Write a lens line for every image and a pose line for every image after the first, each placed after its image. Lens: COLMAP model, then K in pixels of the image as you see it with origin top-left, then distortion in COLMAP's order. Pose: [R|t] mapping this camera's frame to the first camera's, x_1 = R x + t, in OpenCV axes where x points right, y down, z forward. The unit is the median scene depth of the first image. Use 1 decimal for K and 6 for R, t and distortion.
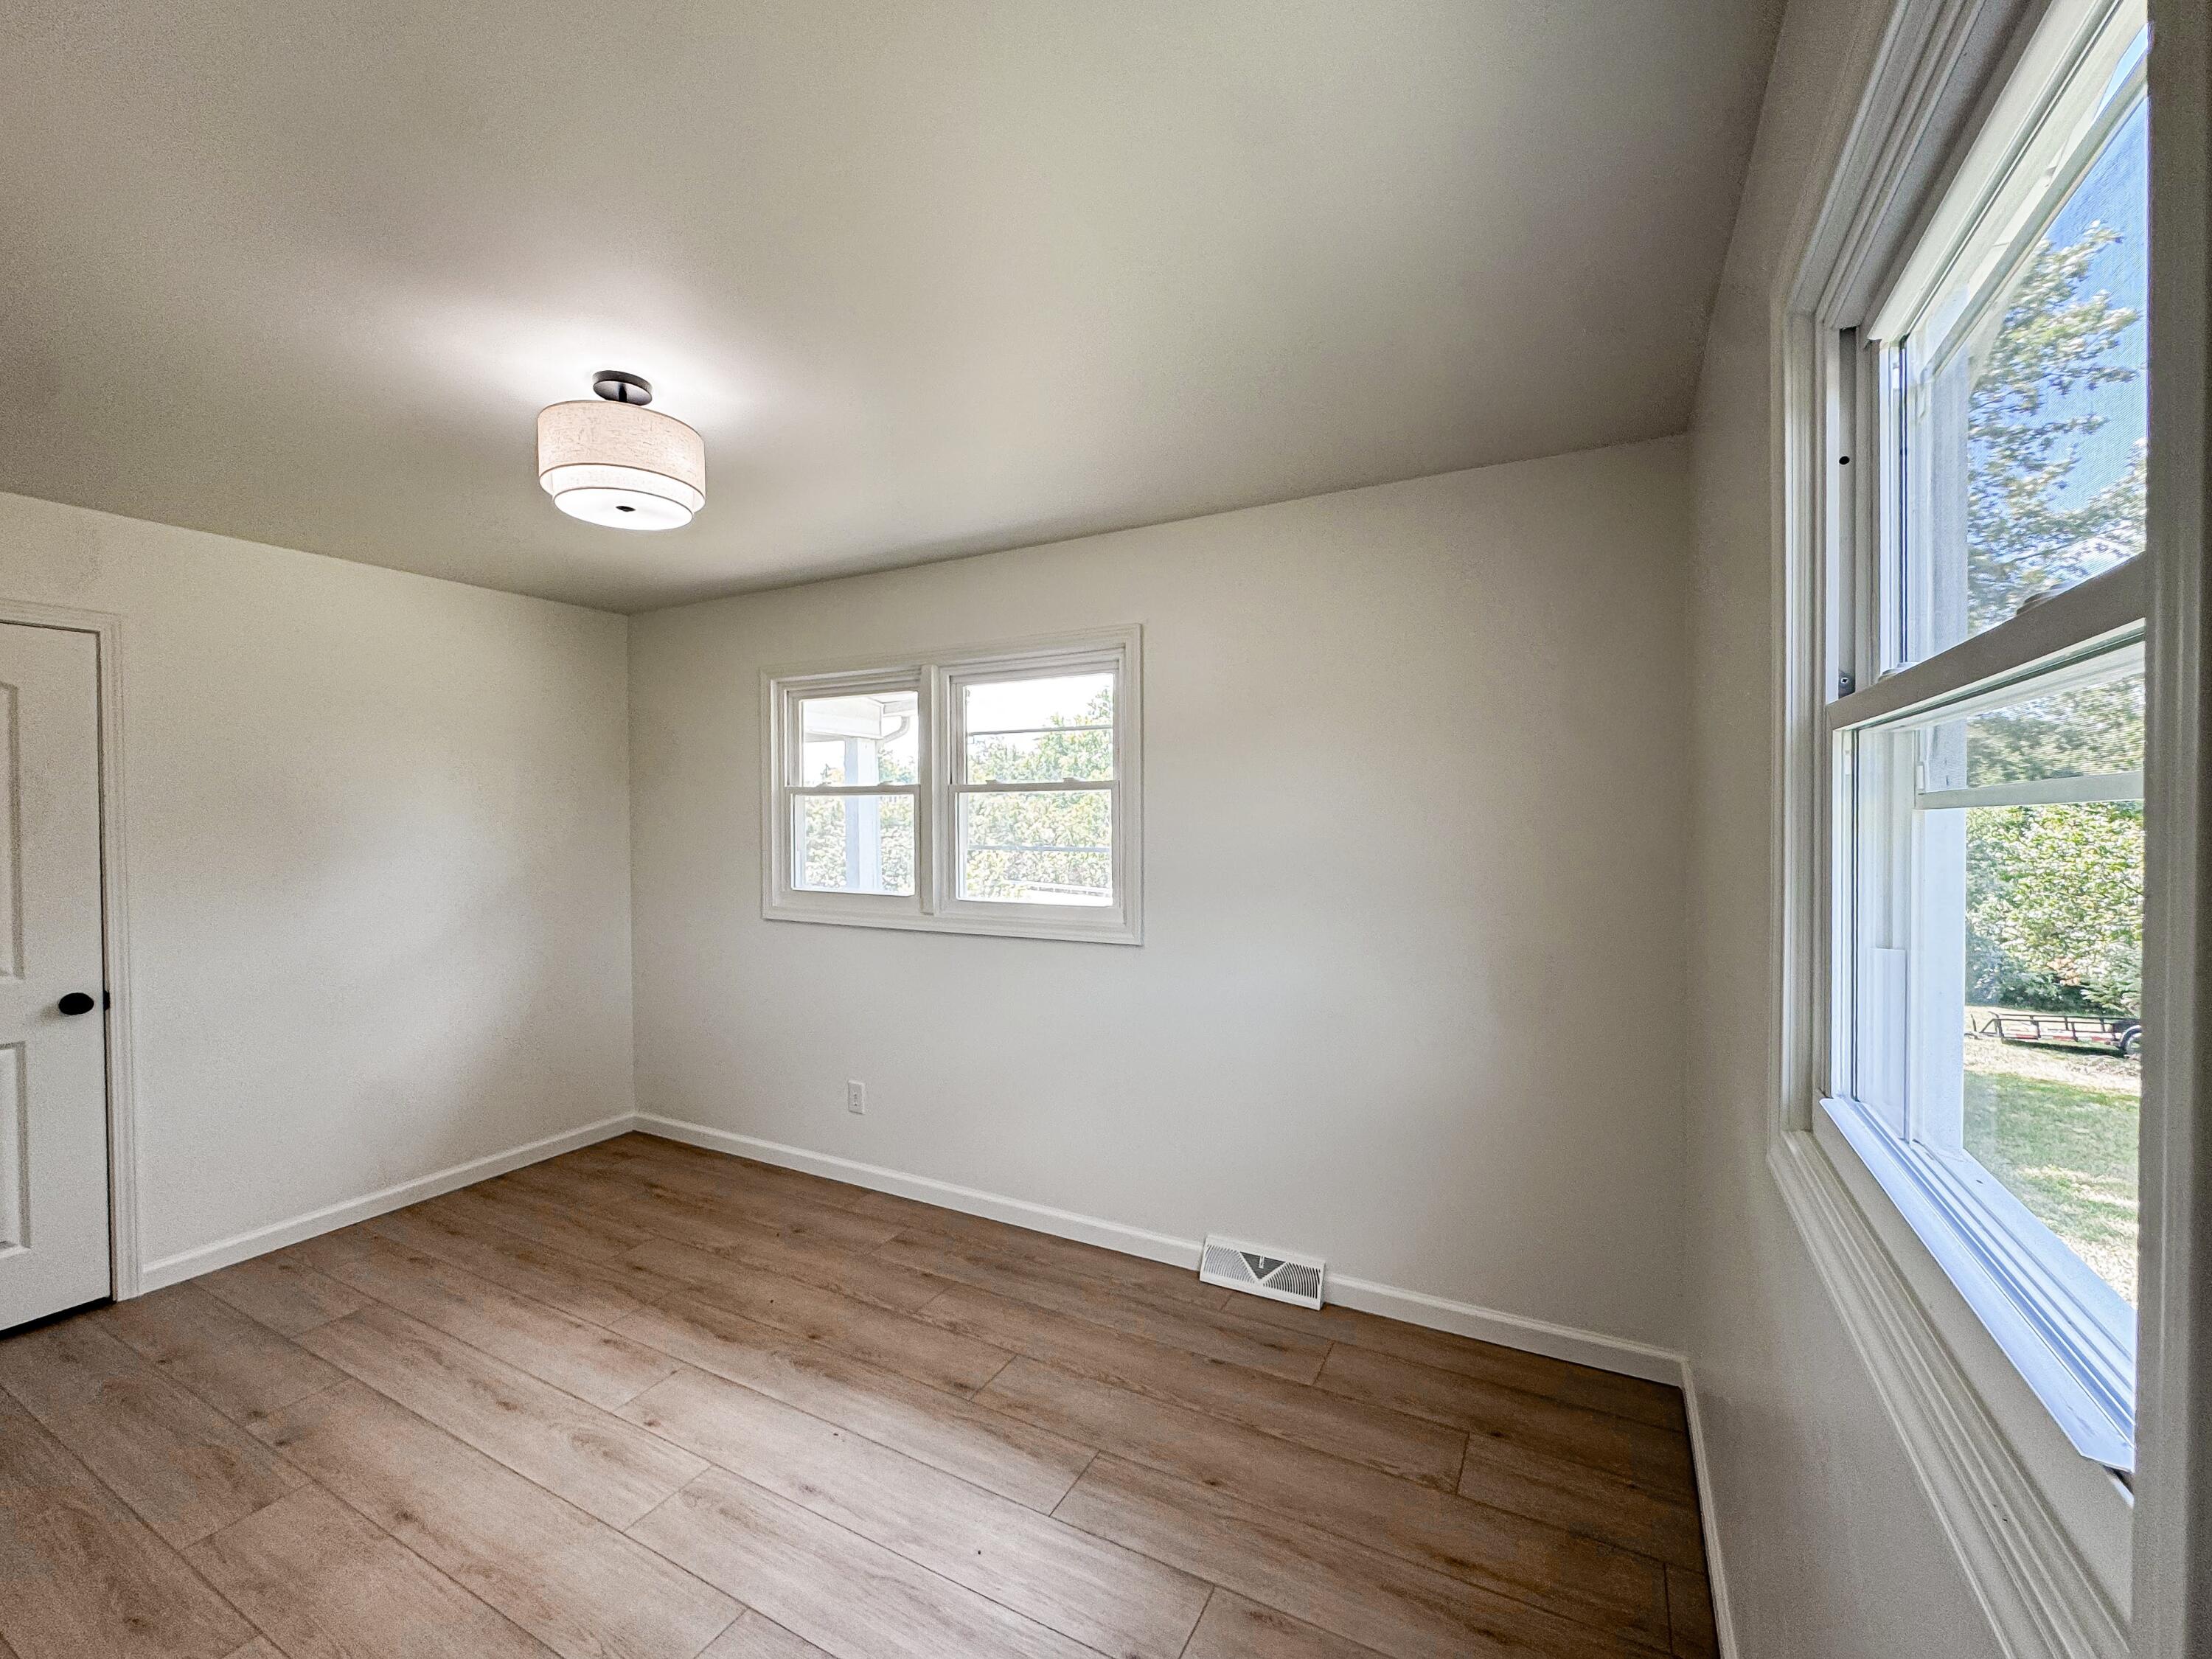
lens RADIAL K [[919.3, 0, 1100.2], [0, 919.3, 823.3], [0, 0, 1]] dist [-0.002438, 0.000003]
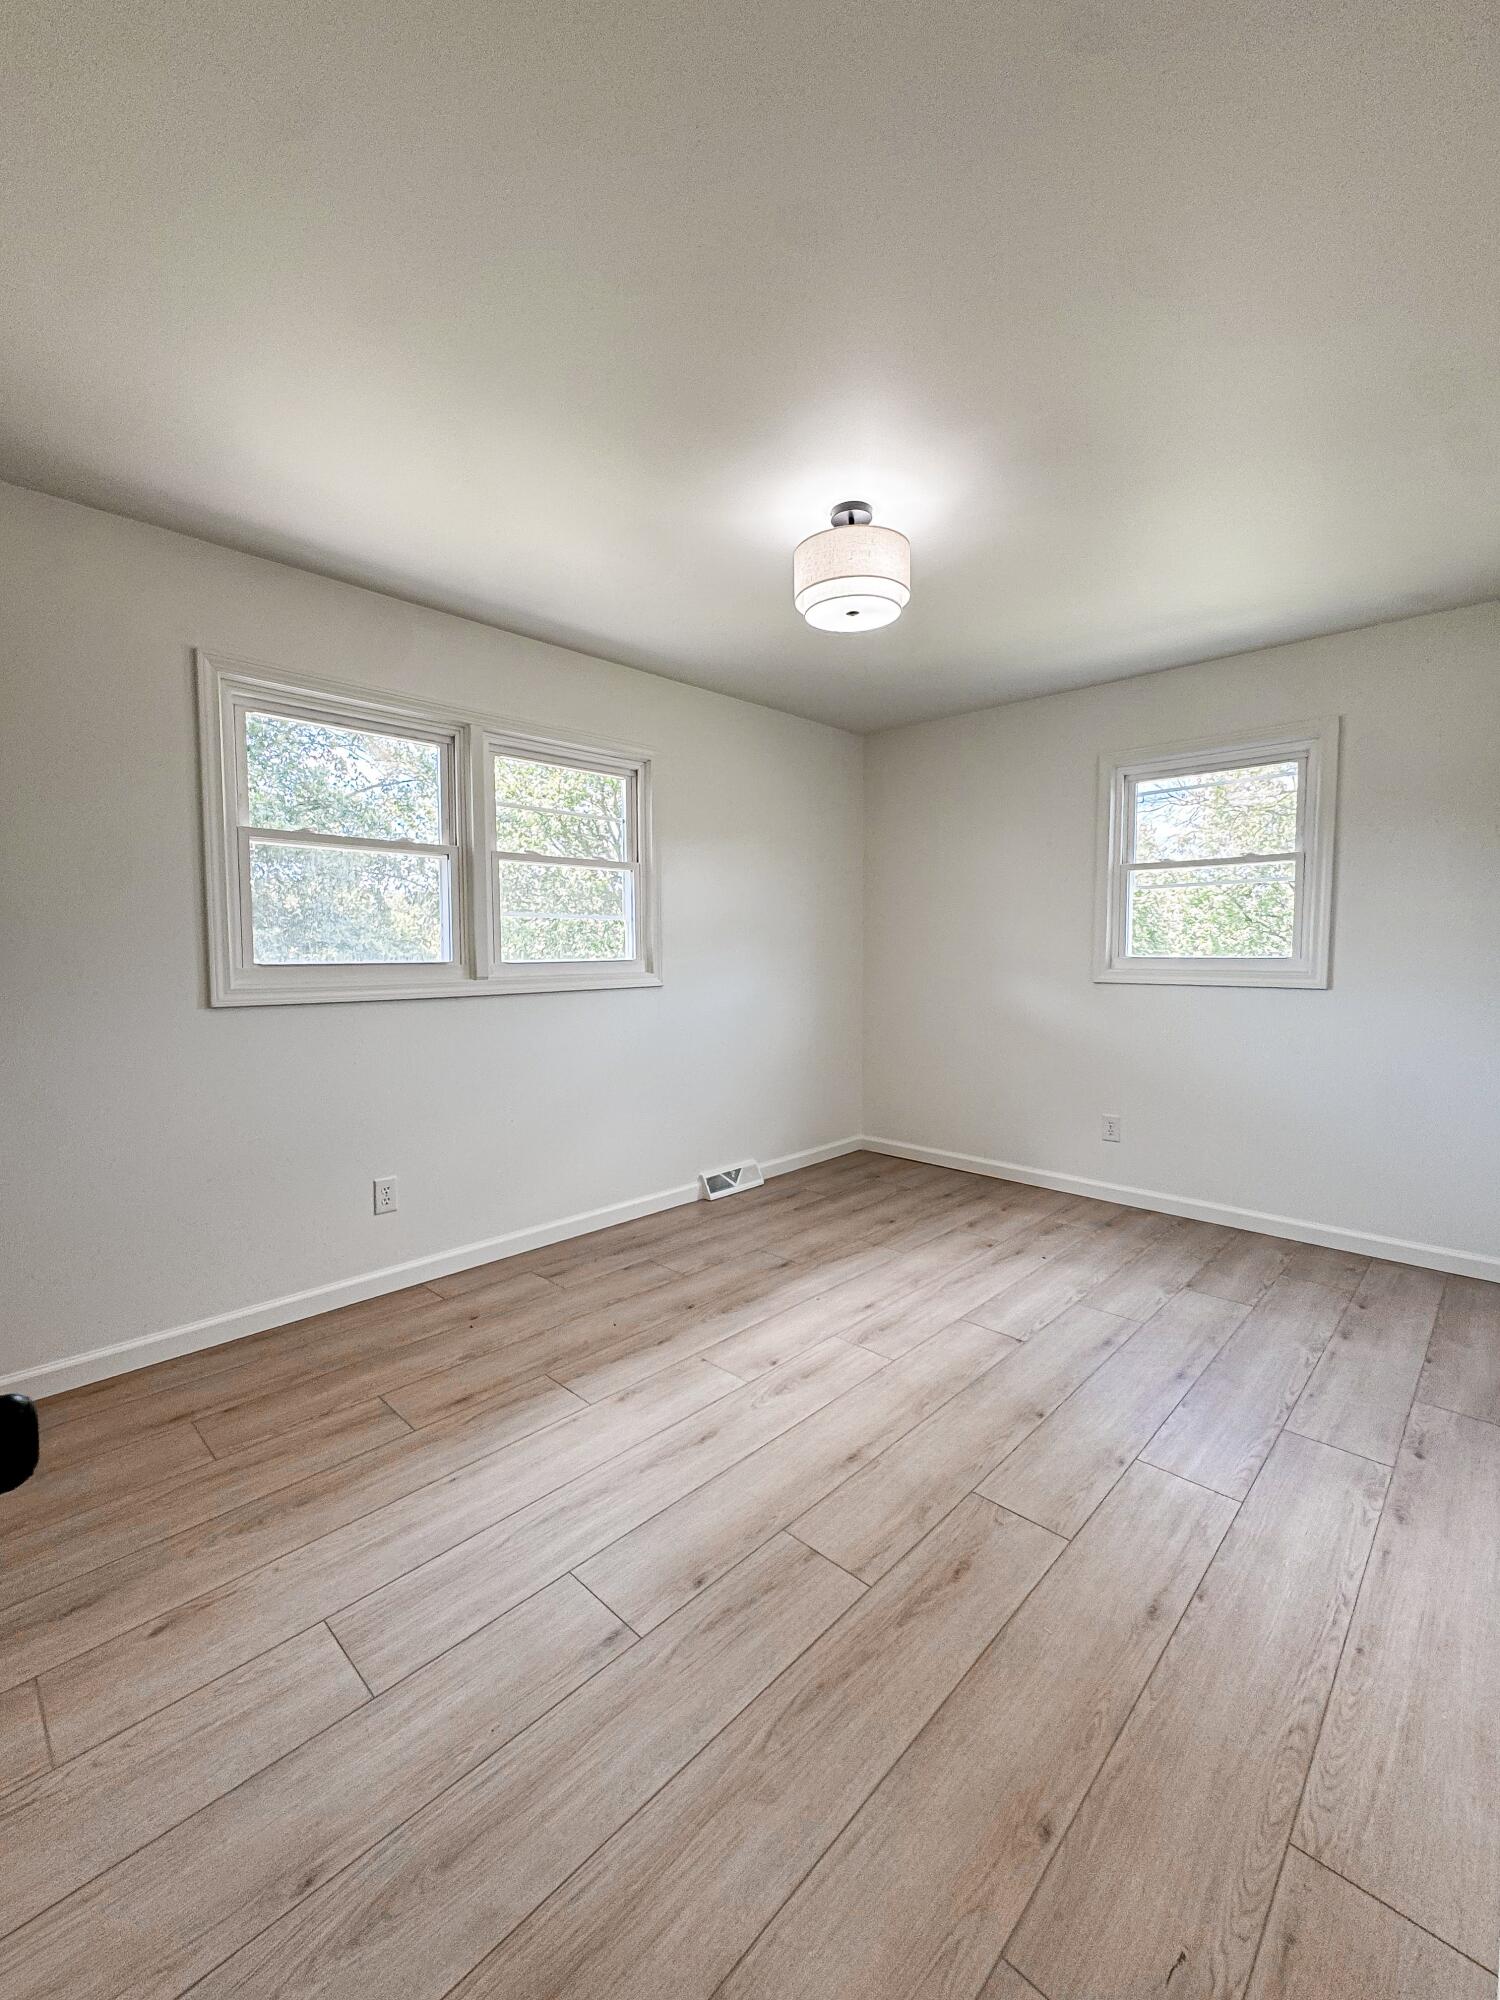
lens RADIAL K [[831.2, 0, 745.2], [0, 831.2, 1001.5], [0, 0, 1]] dist [-0.002438, 0.000003]
pose [[0.269390, -0.060281, 0.961143, -1.227730], [0.013285, 0.998177, 0.058880, 0.092341], [-0.962939, -0.003093, 0.269700, 0.599532]]
